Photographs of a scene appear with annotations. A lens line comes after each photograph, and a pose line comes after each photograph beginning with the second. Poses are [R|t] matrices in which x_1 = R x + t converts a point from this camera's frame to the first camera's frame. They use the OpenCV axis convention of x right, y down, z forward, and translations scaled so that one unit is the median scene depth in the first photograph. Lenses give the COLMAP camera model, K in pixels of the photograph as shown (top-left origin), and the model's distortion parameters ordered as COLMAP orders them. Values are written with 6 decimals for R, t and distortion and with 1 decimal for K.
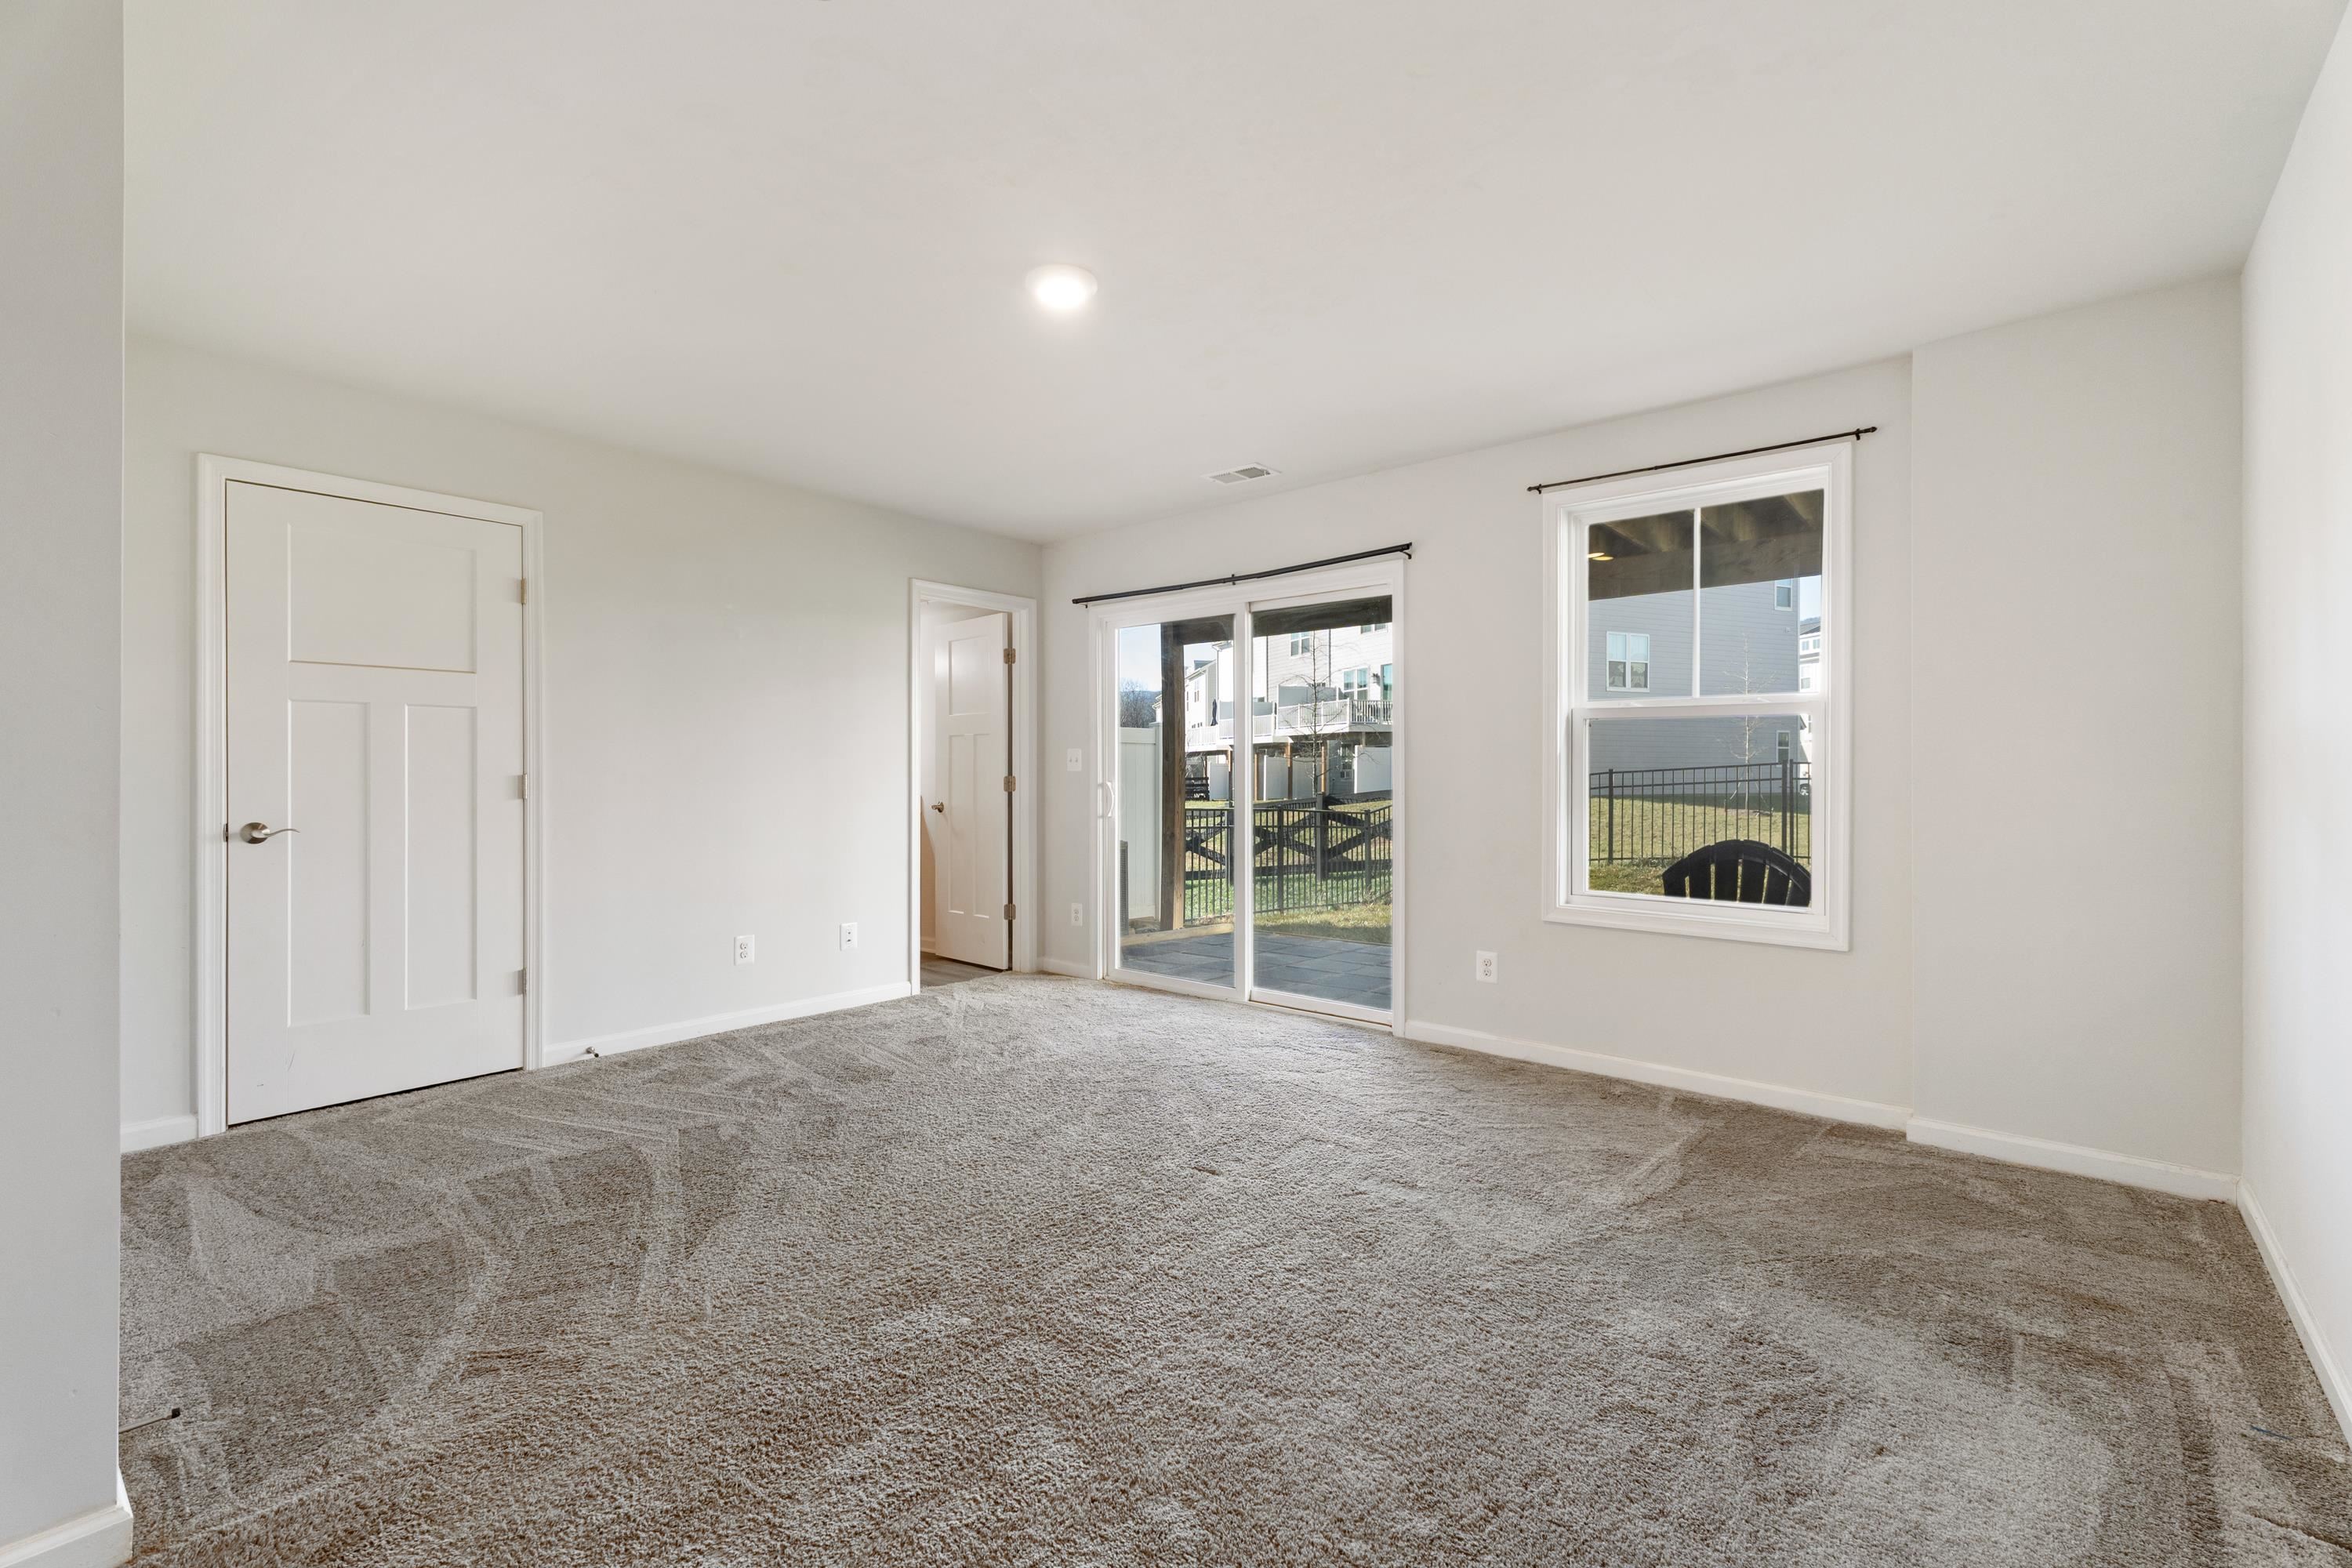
lens RADIAL K [[1012.9, 0, 1161.3], [0, 1012.9, 751.7], [0, 0, 1]] dist [-0.000645, 0.012250]
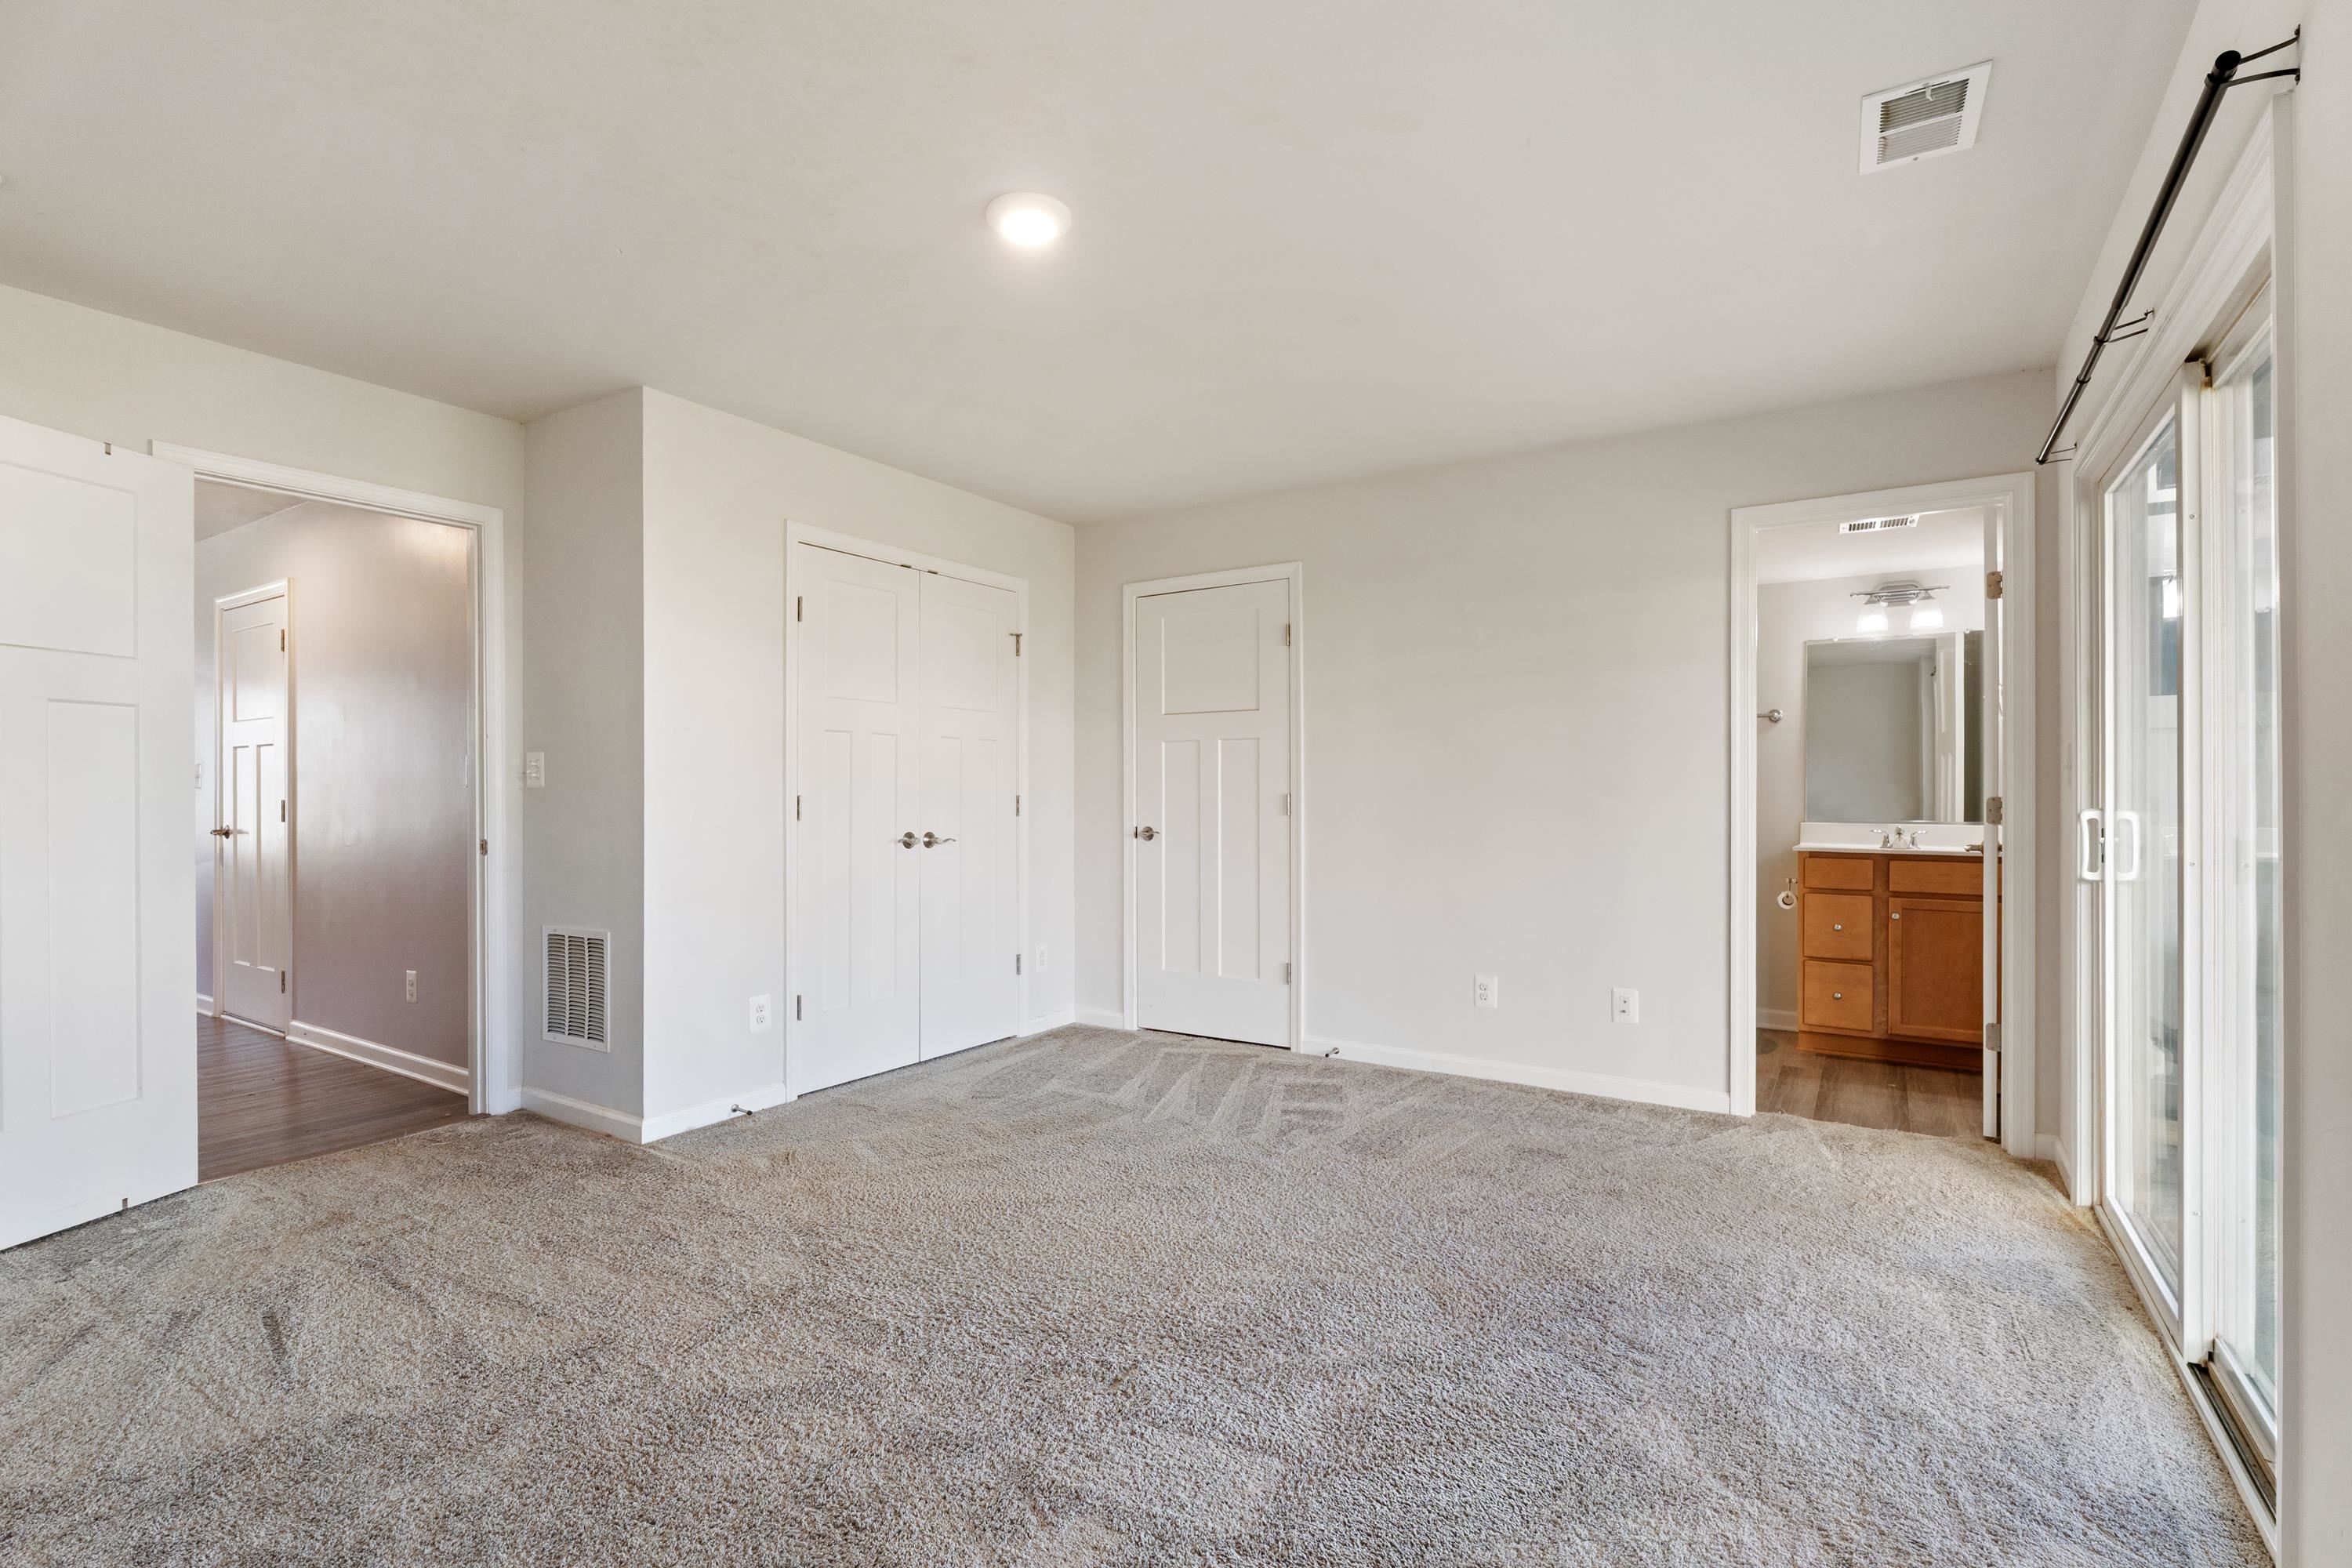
lens RADIAL K [[1093.8, 0, 1175.3], [0, 1093.8, 790.8], [0, 0, 1]] dist [-0.002073, -0.000176]
pose [[0.150142, 0.000378, -0.988664, 0.601092], [0.020427, 0.999785, 0.003484, 0.012409], [0.988453, -0.020719, 0.150102, 0.715200]]
